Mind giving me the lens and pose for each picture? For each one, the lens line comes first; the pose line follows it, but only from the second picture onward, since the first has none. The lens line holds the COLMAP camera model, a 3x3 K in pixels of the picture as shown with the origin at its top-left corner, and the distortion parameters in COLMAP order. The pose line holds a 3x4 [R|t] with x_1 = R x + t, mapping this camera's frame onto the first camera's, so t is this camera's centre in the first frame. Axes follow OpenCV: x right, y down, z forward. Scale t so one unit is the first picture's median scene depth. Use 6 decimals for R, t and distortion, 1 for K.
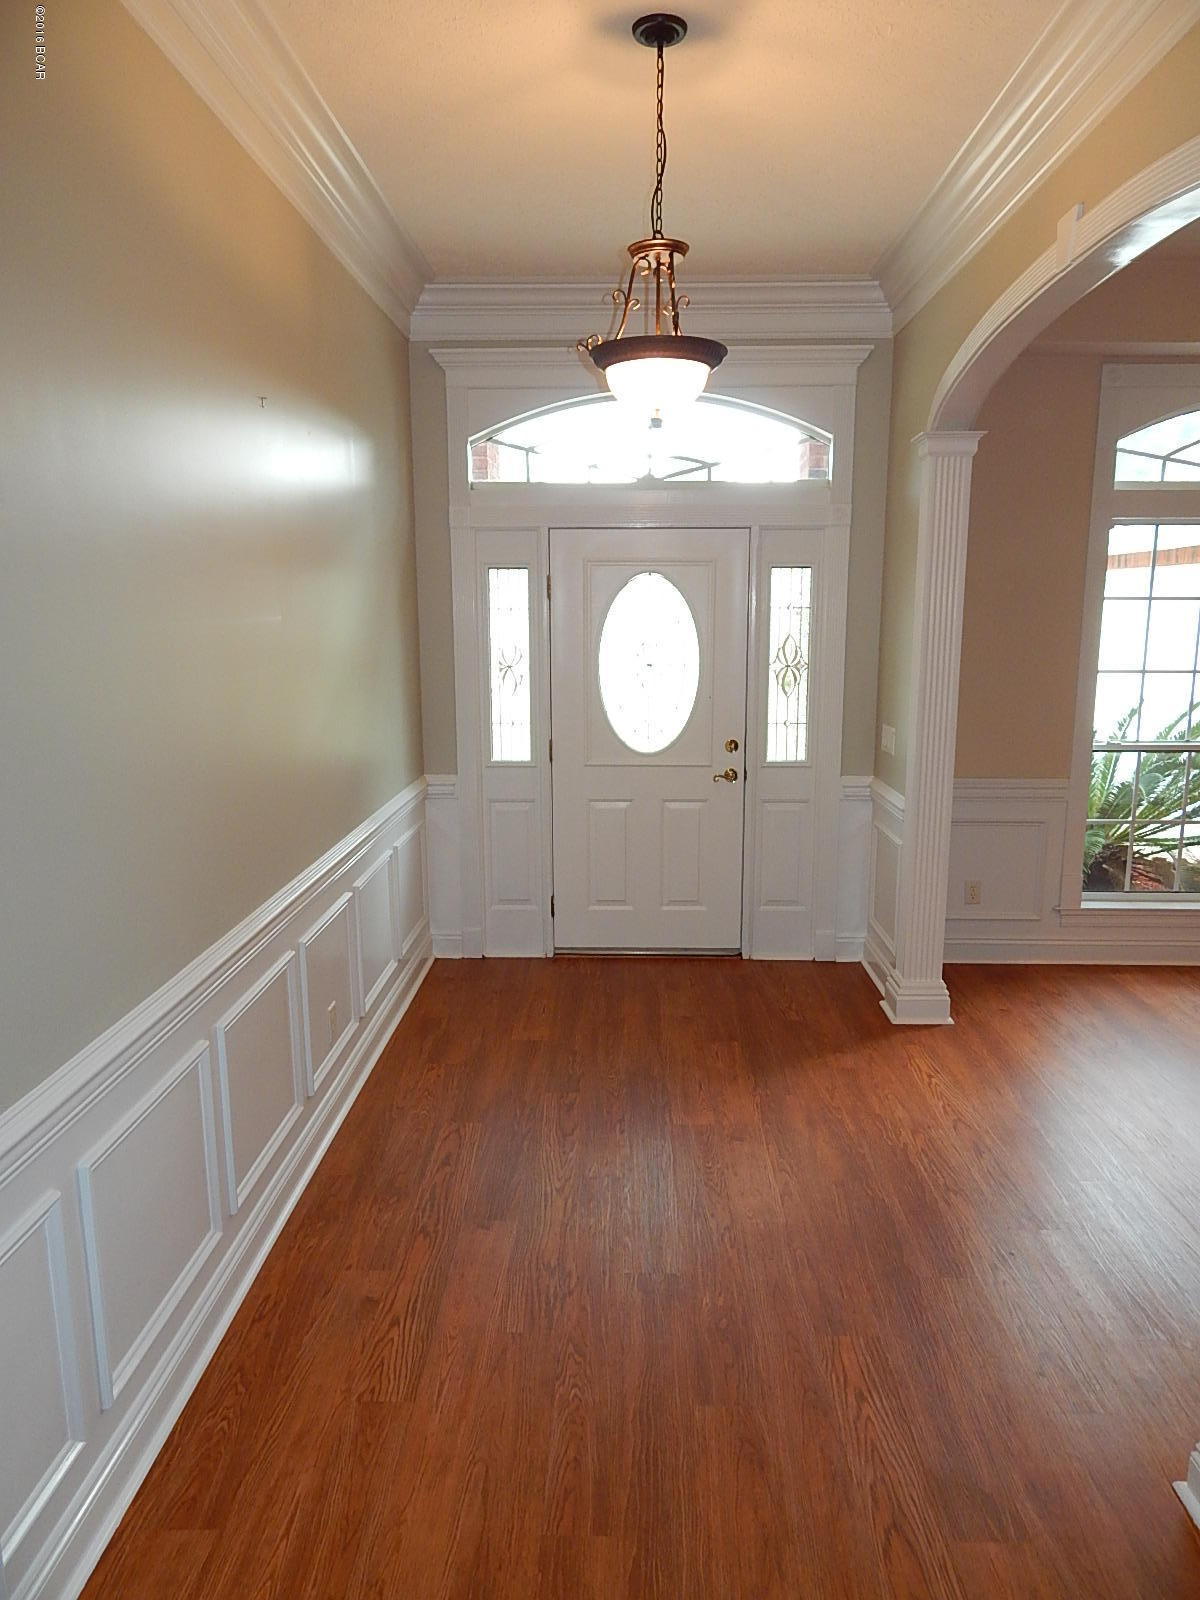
lens RADIAL K [[1057.1, 0, 600.0], [0, 1057.1, 800.0], [0, 0, 1]] dist [0.018193, 0.002305]
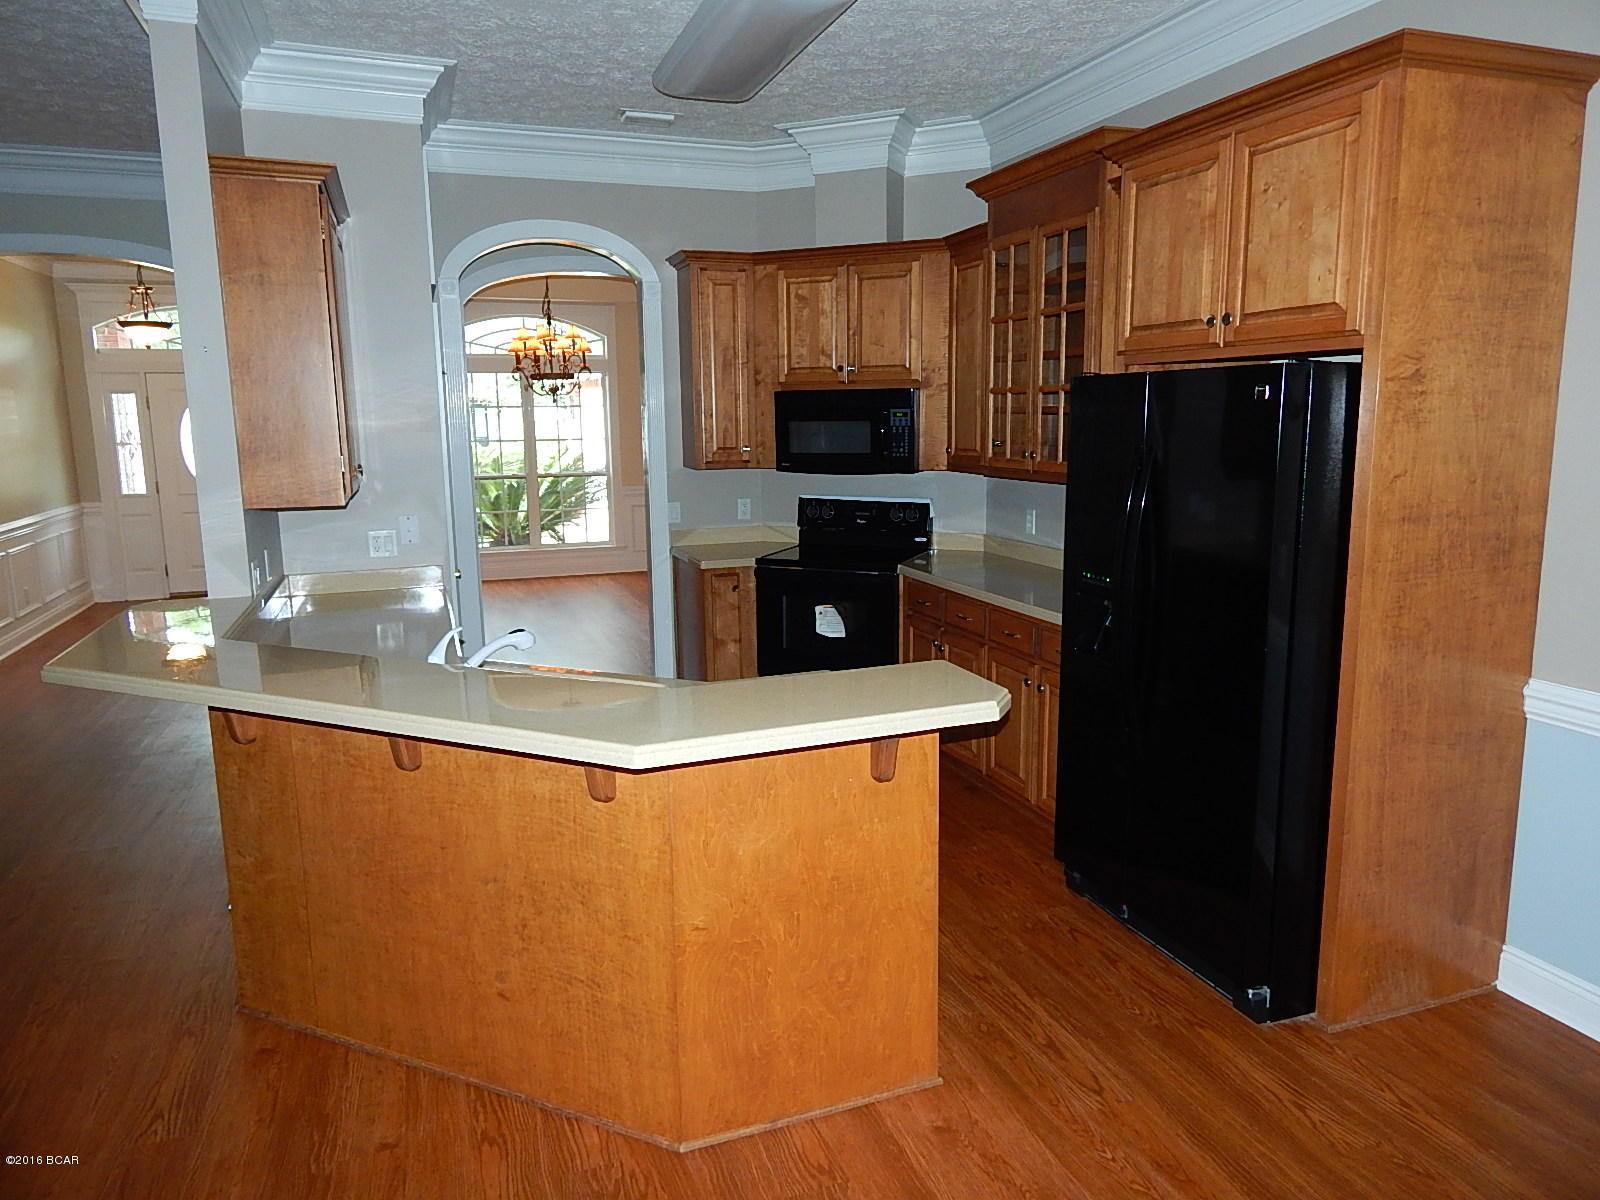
lens RADIAL K [[1057.1, 0, 782.0], [0, 1057.1, 577.7], [0, 0, 1]] dist [0.018193, 0.002305]
pose [[0.938940, -0.066258, 0.337641, 0.352329], [0.077108, 0.996845, -0.018808, 0.238929], [-0.335329, 0.043694, 0.941087, -1.184626]]
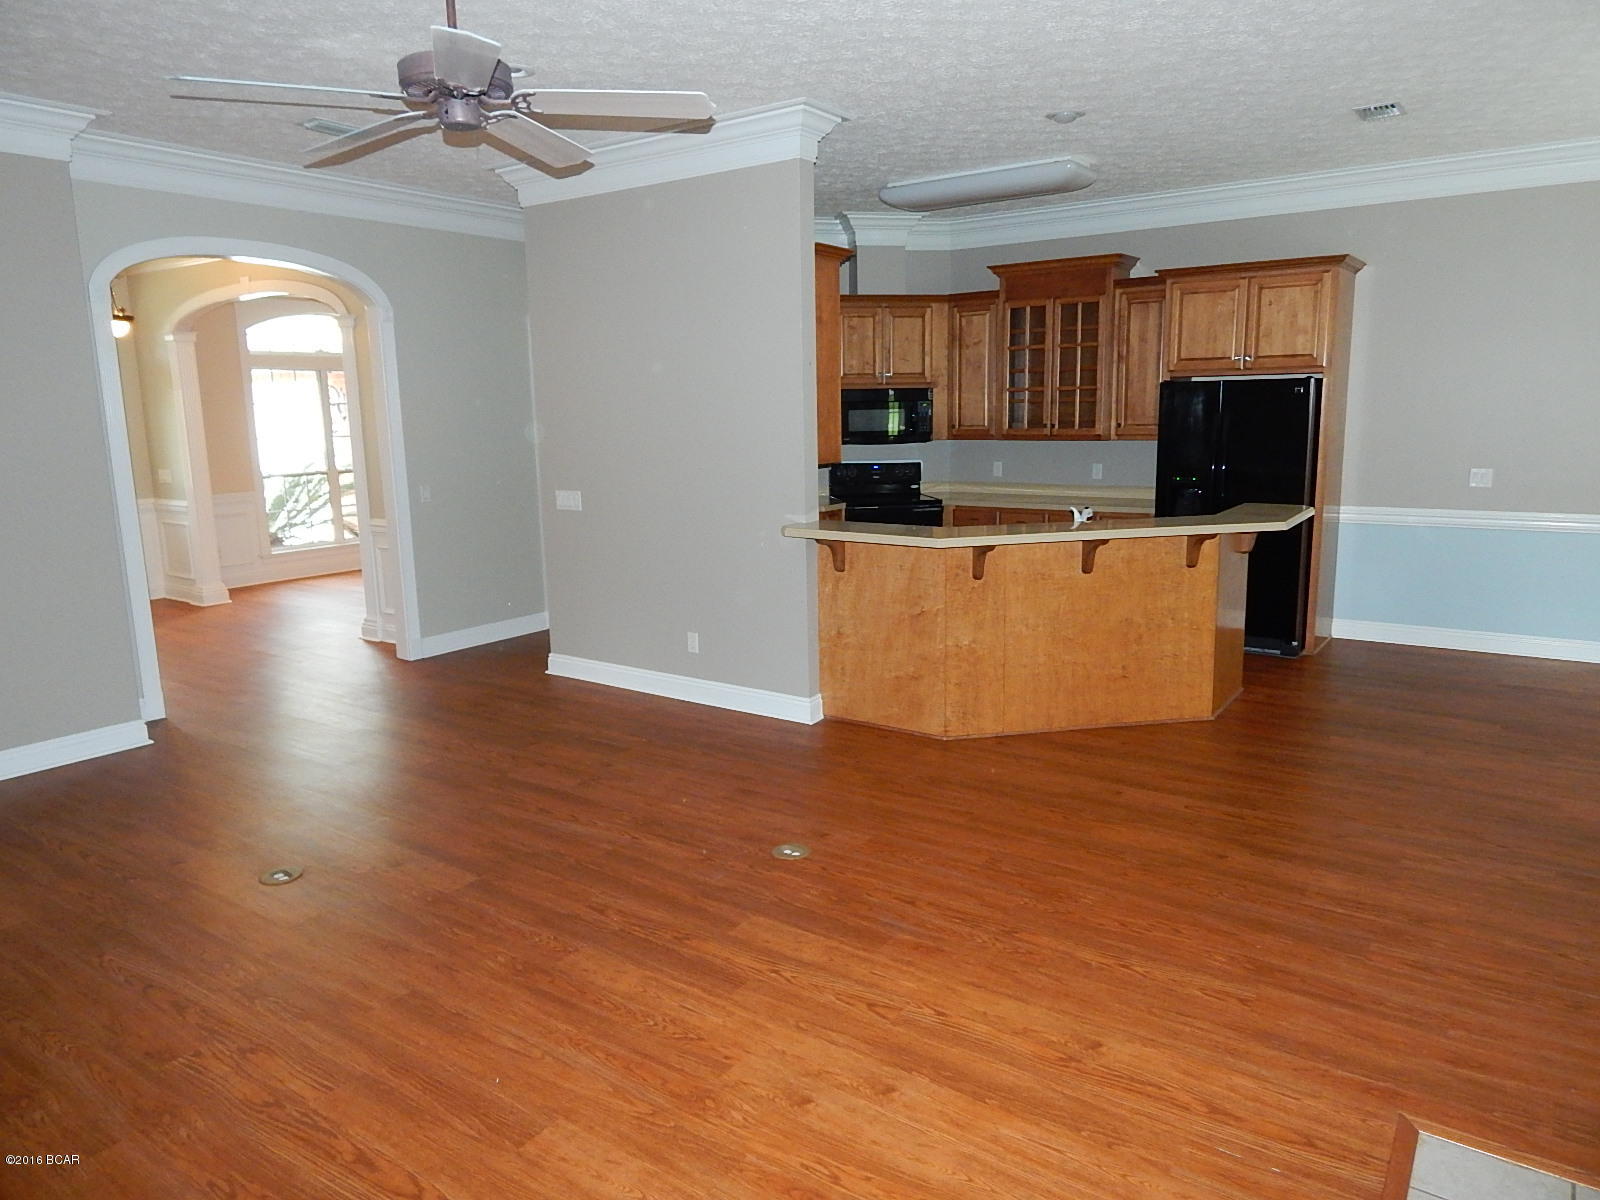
lens RADIAL K [[1057.1, 0, 782.0], [0, 1057.1, 577.7], [0, 0, 1]] dist [0.018193, 0.002305]
pose [[0.564836, -0.145492, 0.812276, -0.670813], [0.170867, 0.983623, 0.057366, 0.199817], [-0.807320, 0.106389, 0.580445, -0.993271]]
